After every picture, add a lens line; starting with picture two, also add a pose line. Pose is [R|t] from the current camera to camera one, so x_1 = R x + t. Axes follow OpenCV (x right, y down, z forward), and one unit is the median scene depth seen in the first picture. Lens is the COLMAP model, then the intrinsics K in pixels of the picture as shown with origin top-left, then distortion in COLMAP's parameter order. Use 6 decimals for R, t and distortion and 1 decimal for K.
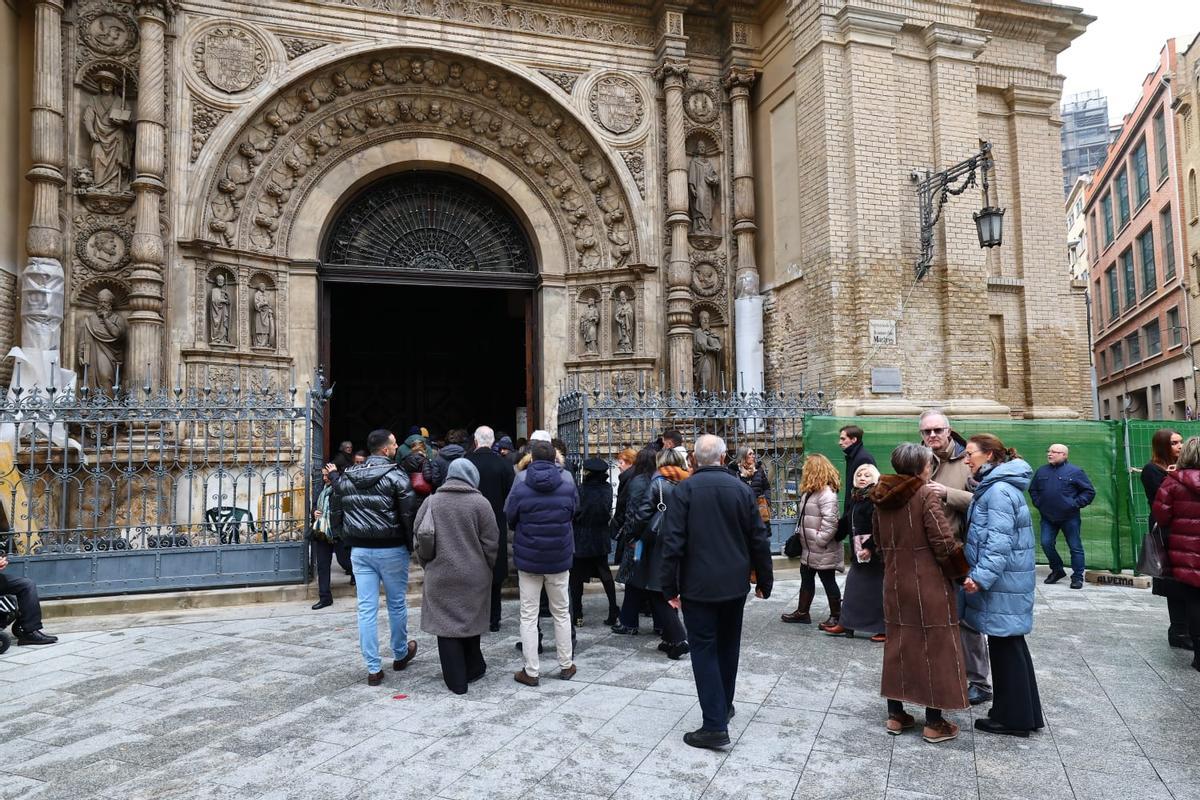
lens RADIAL K [[763.9, 0, 600.0], [0, 763.9, 400.0], [0, 0, 1]] dist [-0.022699, 0.046459]
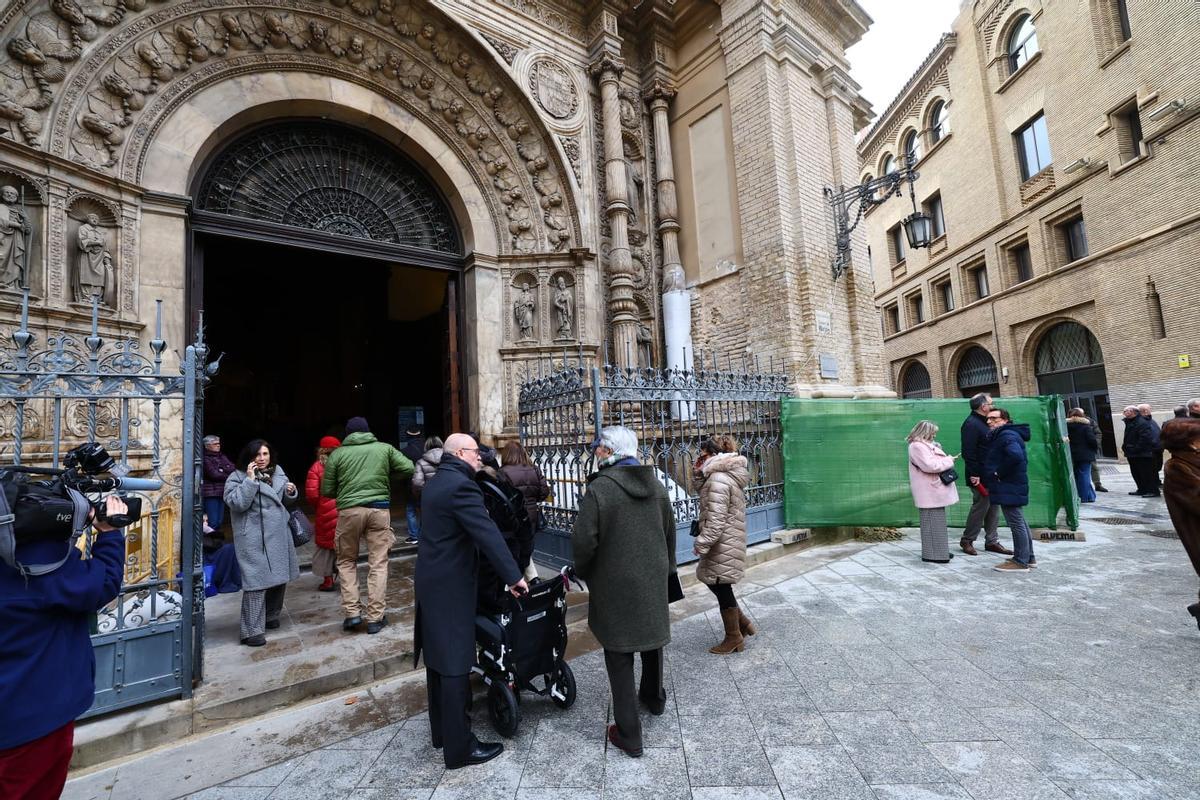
lens RADIAL K [[518.6, 0, 596.9], [0, 518.6, 395.0], [0, 0, 1]] dist [-0.049335, 0.018550]
pose [[0.932837, -0.001458, 0.360296, -0.171262], [0.012776, 0.999497, -0.029033, 0.028035], [-0.360073, 0.031686, 0.932386, 0.392638]]
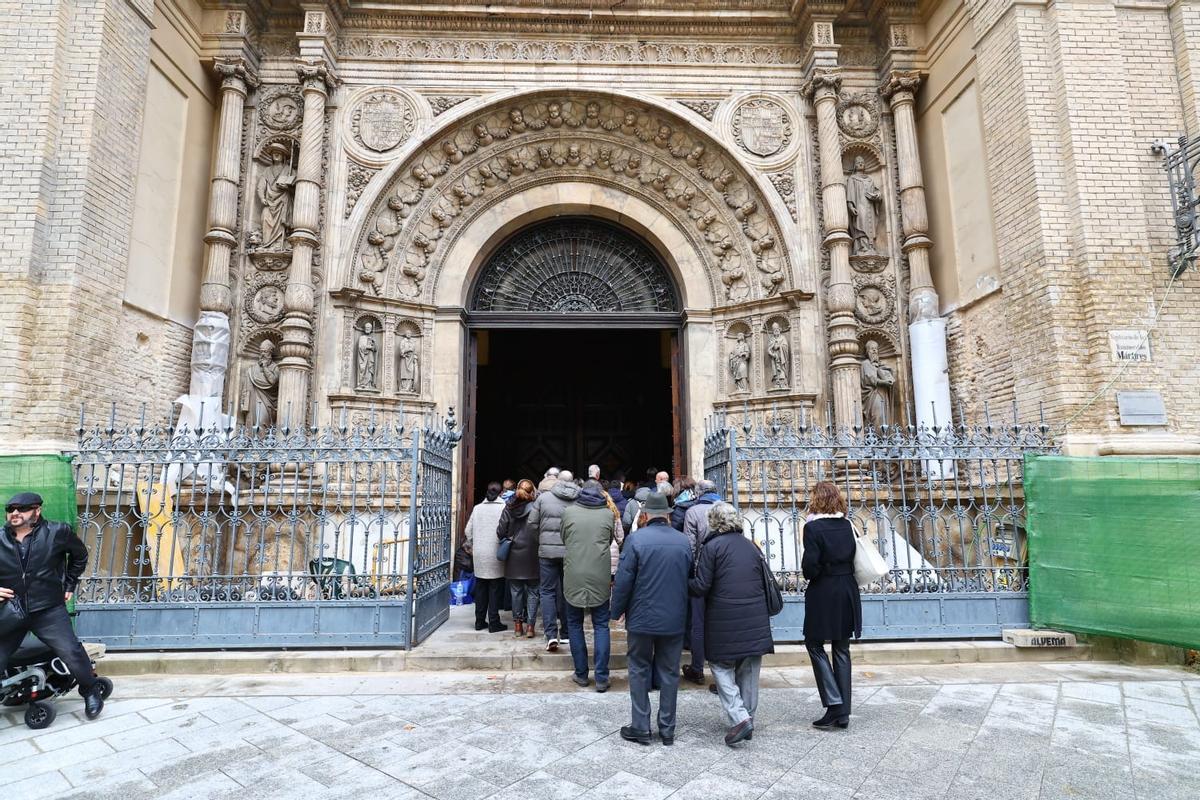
lens RADIAL K [[631.5, 0, 596.1], [0, 631.5, 402.6], [0, 0, 1]] dist [-0.038453, 0.028812]
pose [[0.968775, -0.026787, -0.246489, 0.005221], [0.006287, 0.996481, -0.083583, 0.014489], [0.247860, 0.079423, 0.965535, 0.240612]]
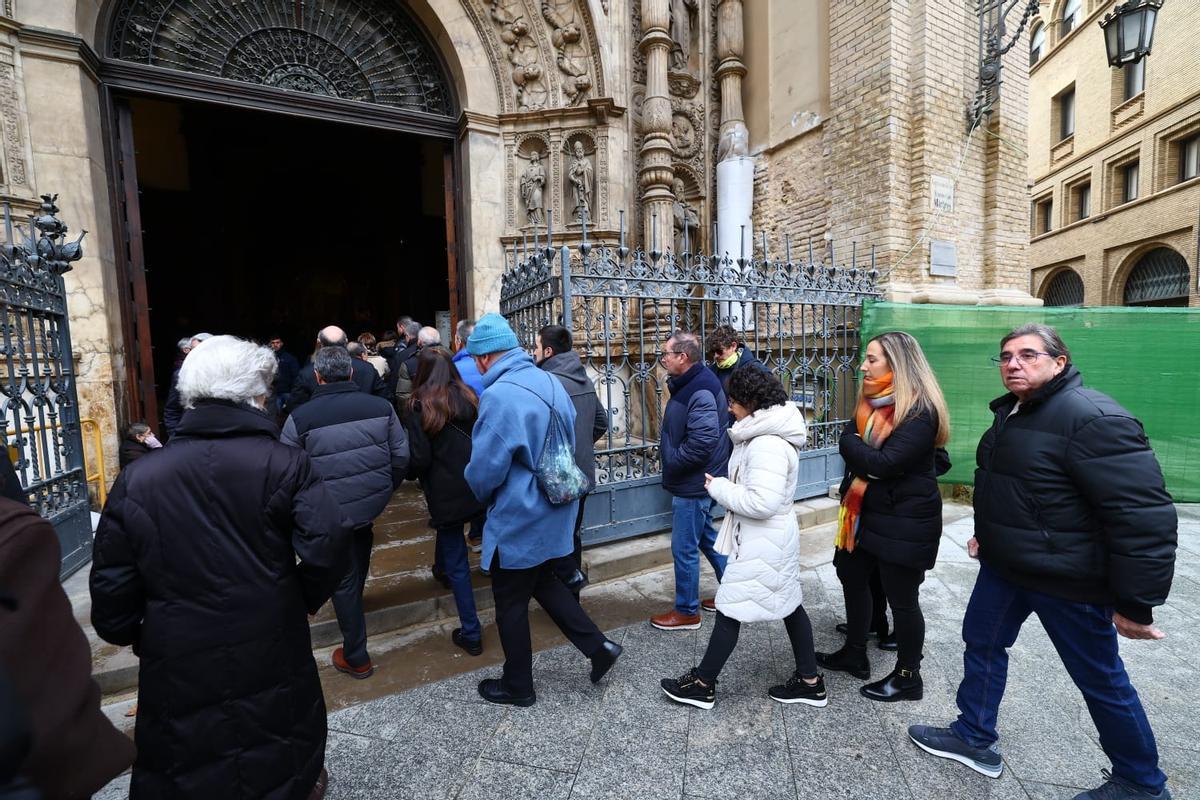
lens RADIAL K [[518.6, 0, 596.9], [0, 518.6, 395.0], [0, 0, 1]] dist [-0.049335, 0.018550]
pose [[0.980946, -0.023026, 0.192912, -0.057357], [-0.004285, 0.990146, 0.139972, 0.034649], [-0.194234, -0.138131, 0.971181, 0.494637]]
